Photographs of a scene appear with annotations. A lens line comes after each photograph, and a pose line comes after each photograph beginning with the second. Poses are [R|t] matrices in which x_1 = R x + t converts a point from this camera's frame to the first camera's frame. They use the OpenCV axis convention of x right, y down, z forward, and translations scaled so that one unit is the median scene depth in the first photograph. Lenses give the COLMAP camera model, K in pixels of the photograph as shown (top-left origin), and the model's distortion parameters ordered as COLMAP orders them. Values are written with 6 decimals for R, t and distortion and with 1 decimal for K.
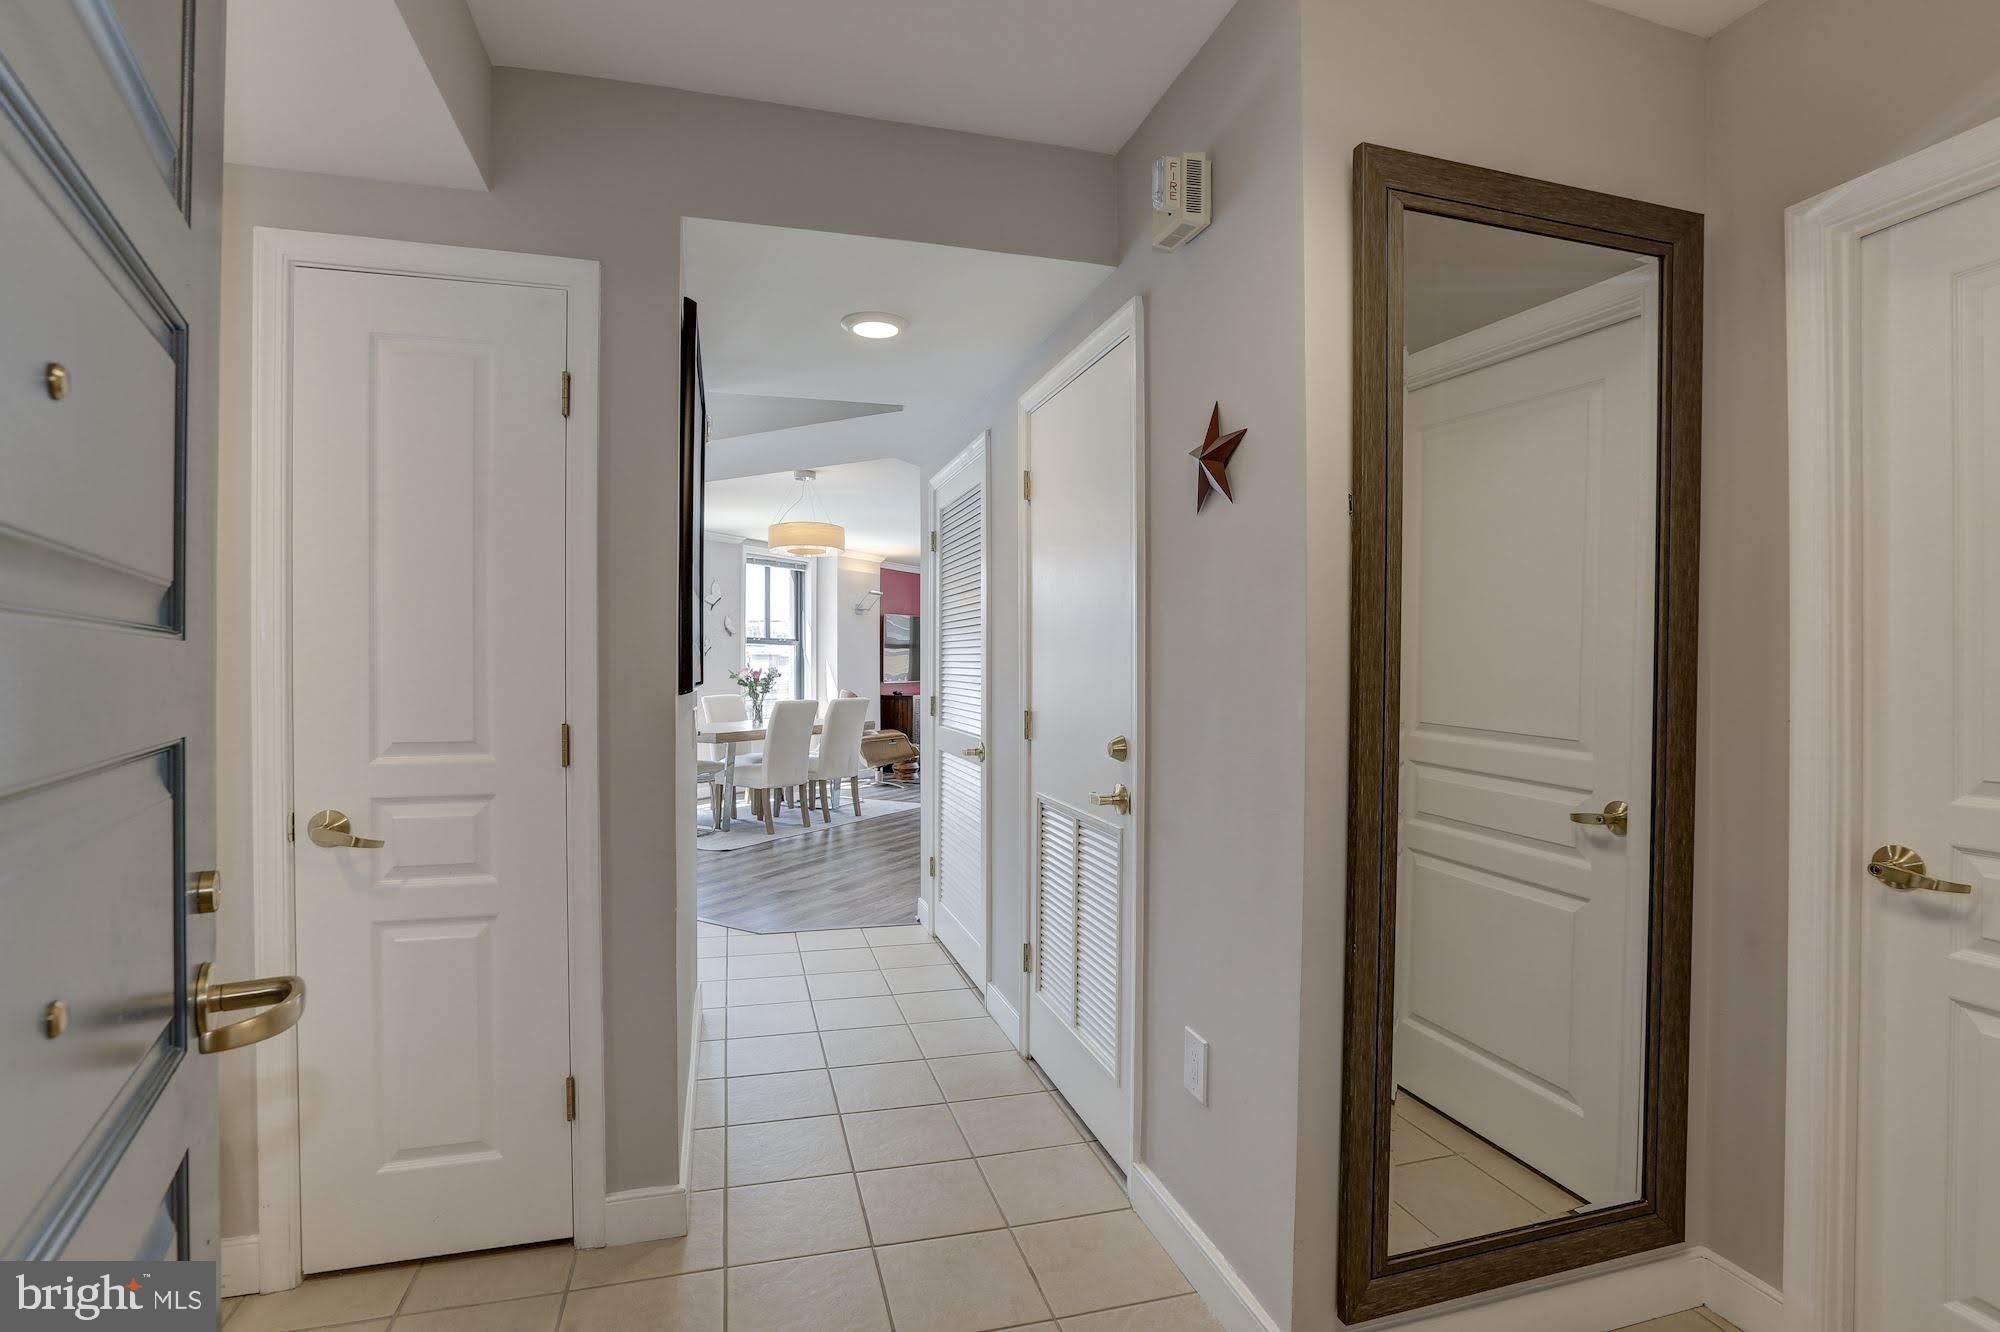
lens RADIAL K [[928.7, 0, 997.0], [0, 928.7, 668.3], [0, 0, 1]] dist [-0.045673, 0.014196]
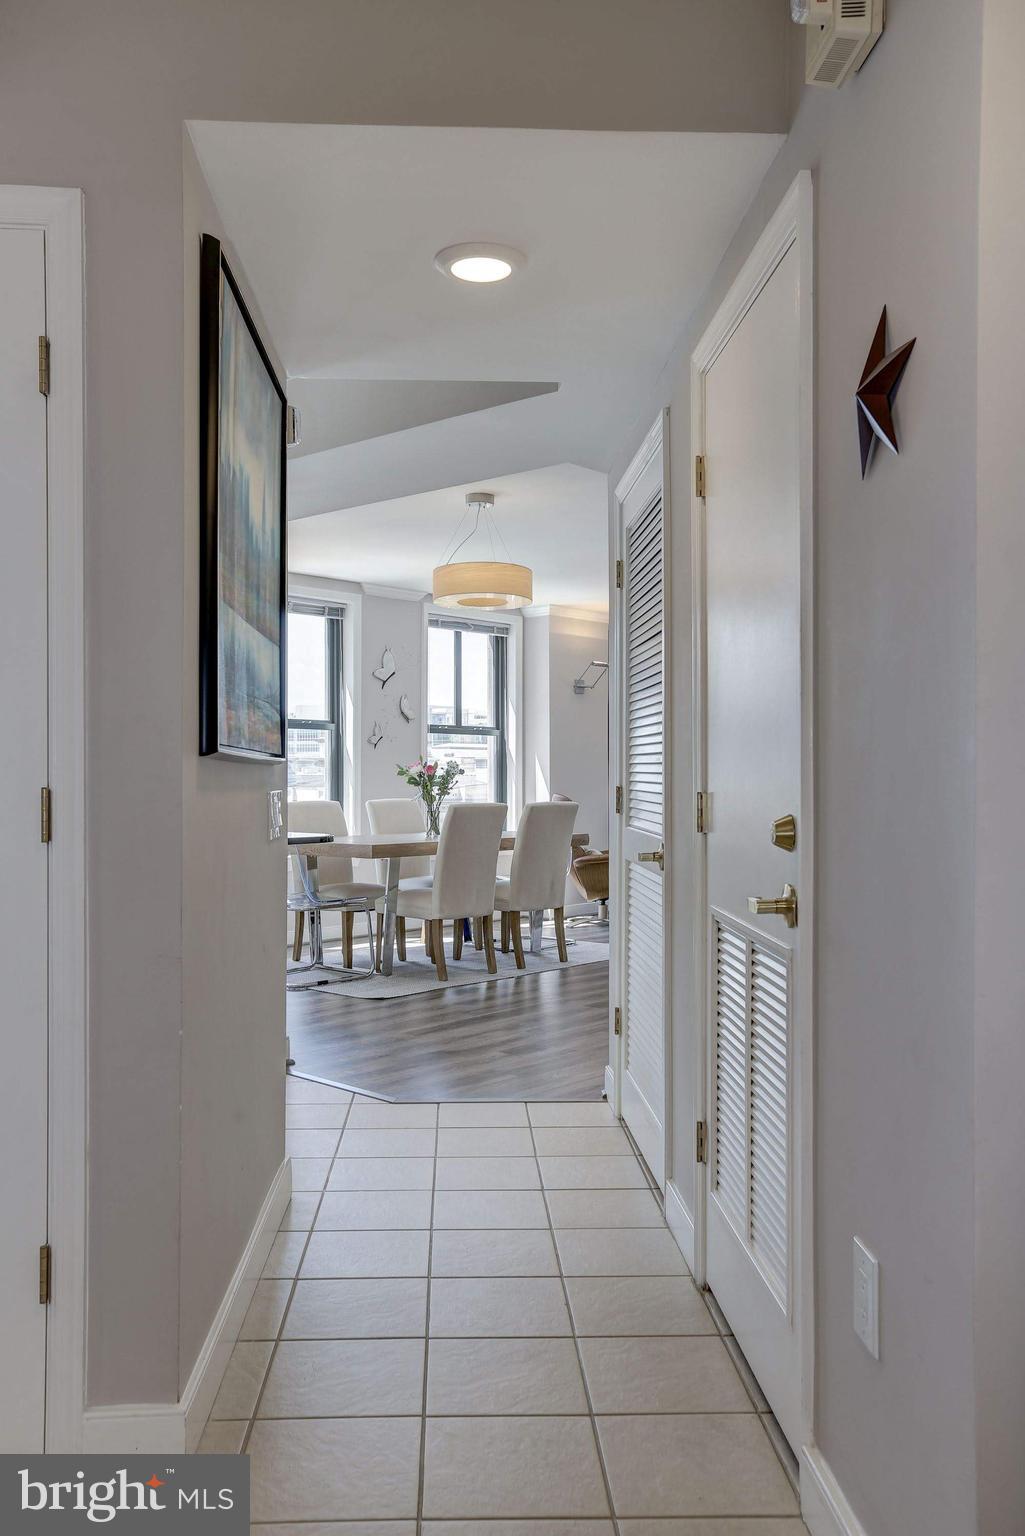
lens RADIAL K [[1261.9, 0, 521.4], [0, 1261.9, 772.6], [0, 0, 1]] dist [0.043743, 0.016725]
pose [[0.974531, 0.000471, -0.224252, 0.062317], [-0.001585, 0.999987, -0.004788, 0.018952], [0.224247, 0.005021, 0.974519, 0.011535]]
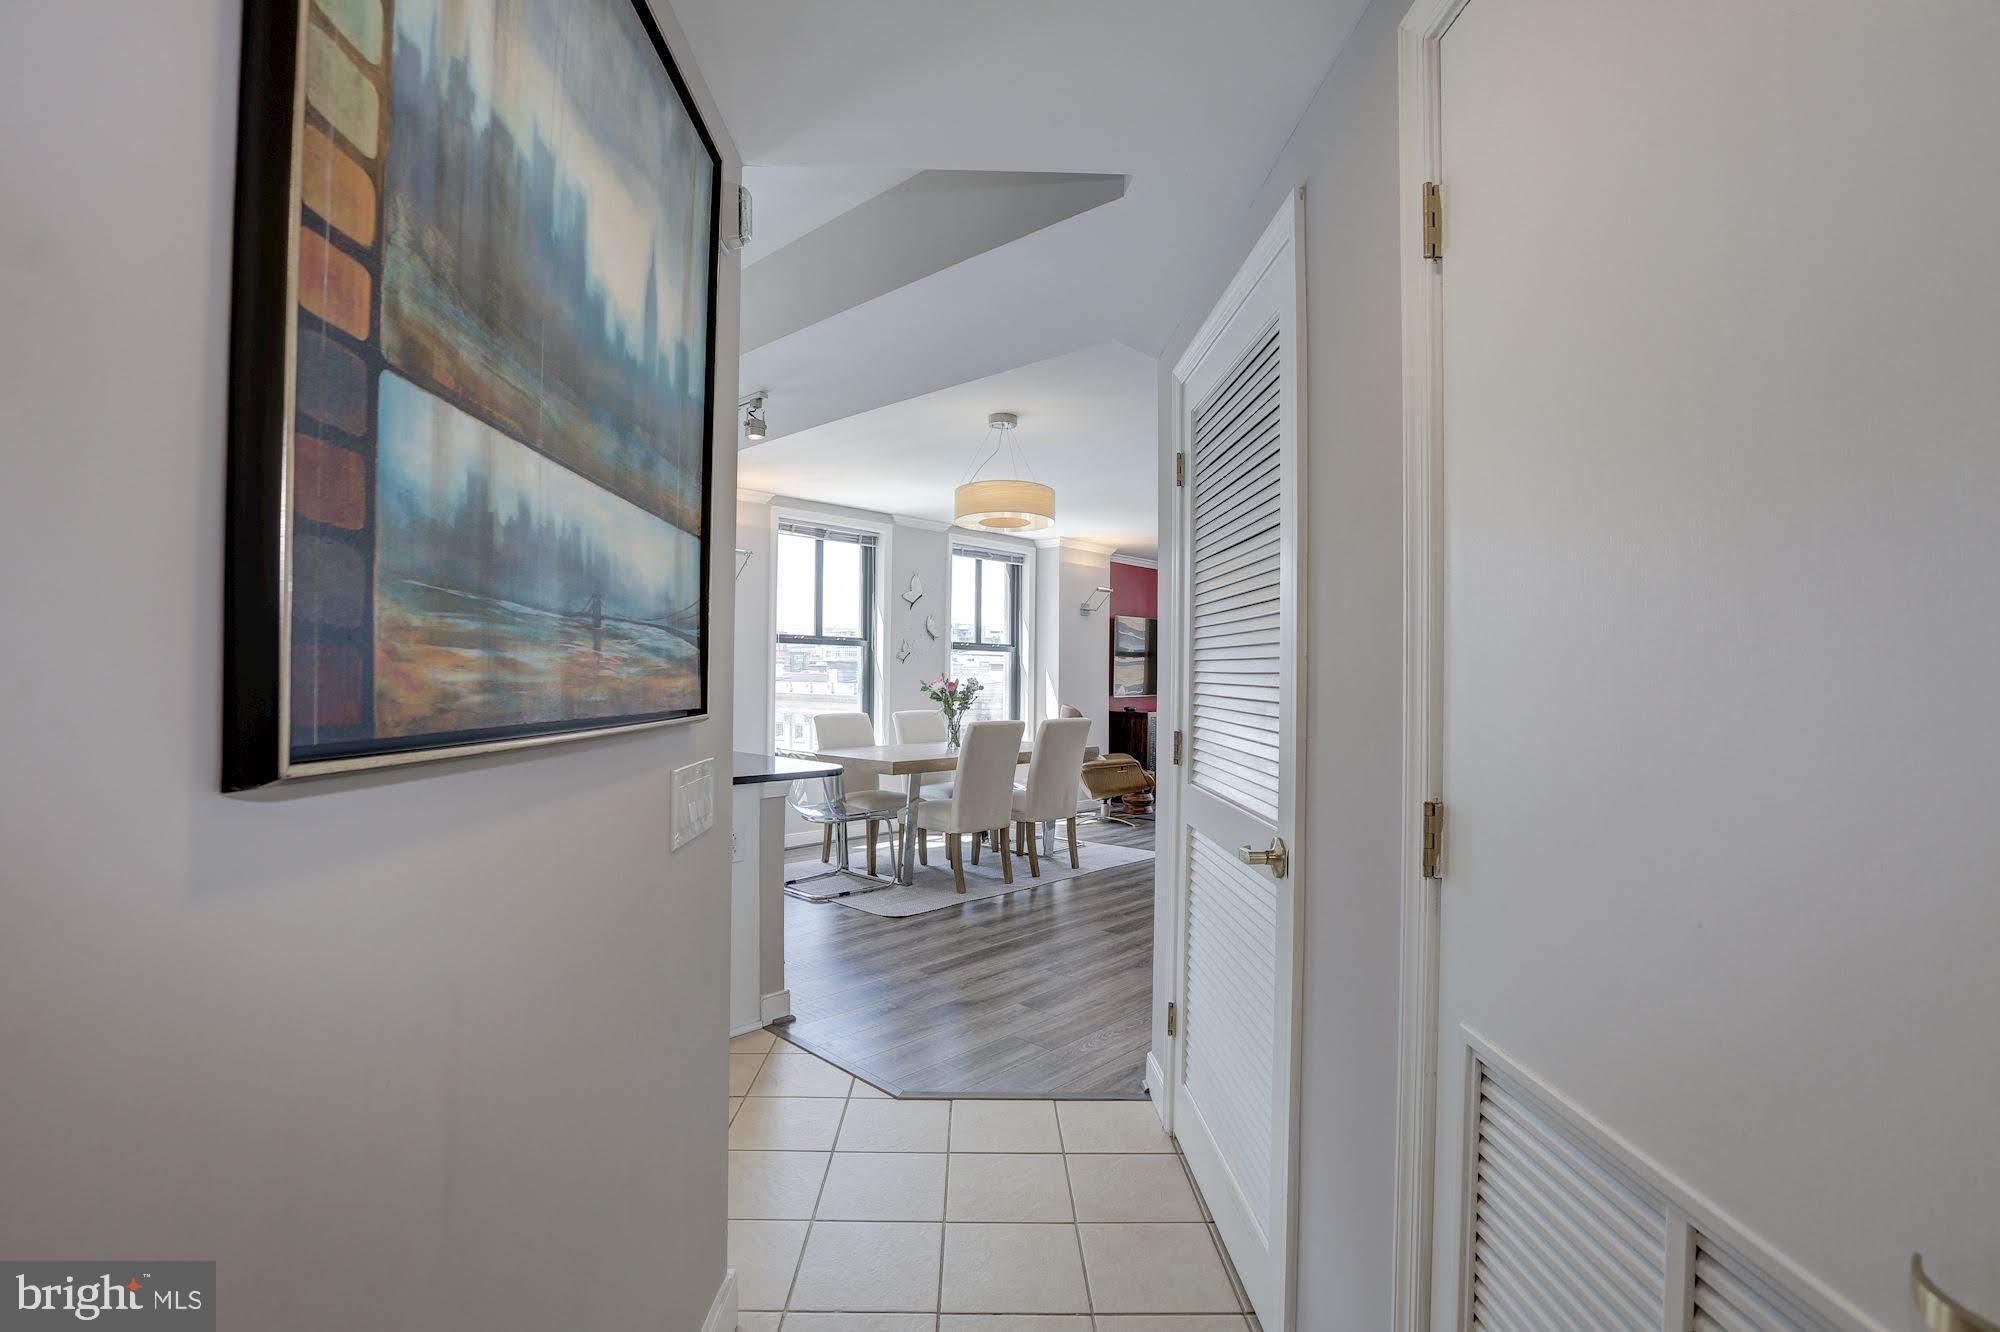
lens RADIAL K [[928.7, 0, 1010.2], [0, 928.7, 665.5], [0, 0, 1]] dist [-0.045673, 0.014196]
pose [[0.971067, 0.008899, -0.238642, -0.024892], [-0.012362, 0.999839, -0.013018, -0.002239], [0.238488, 0.015592, 0.971020, 0.316301]]
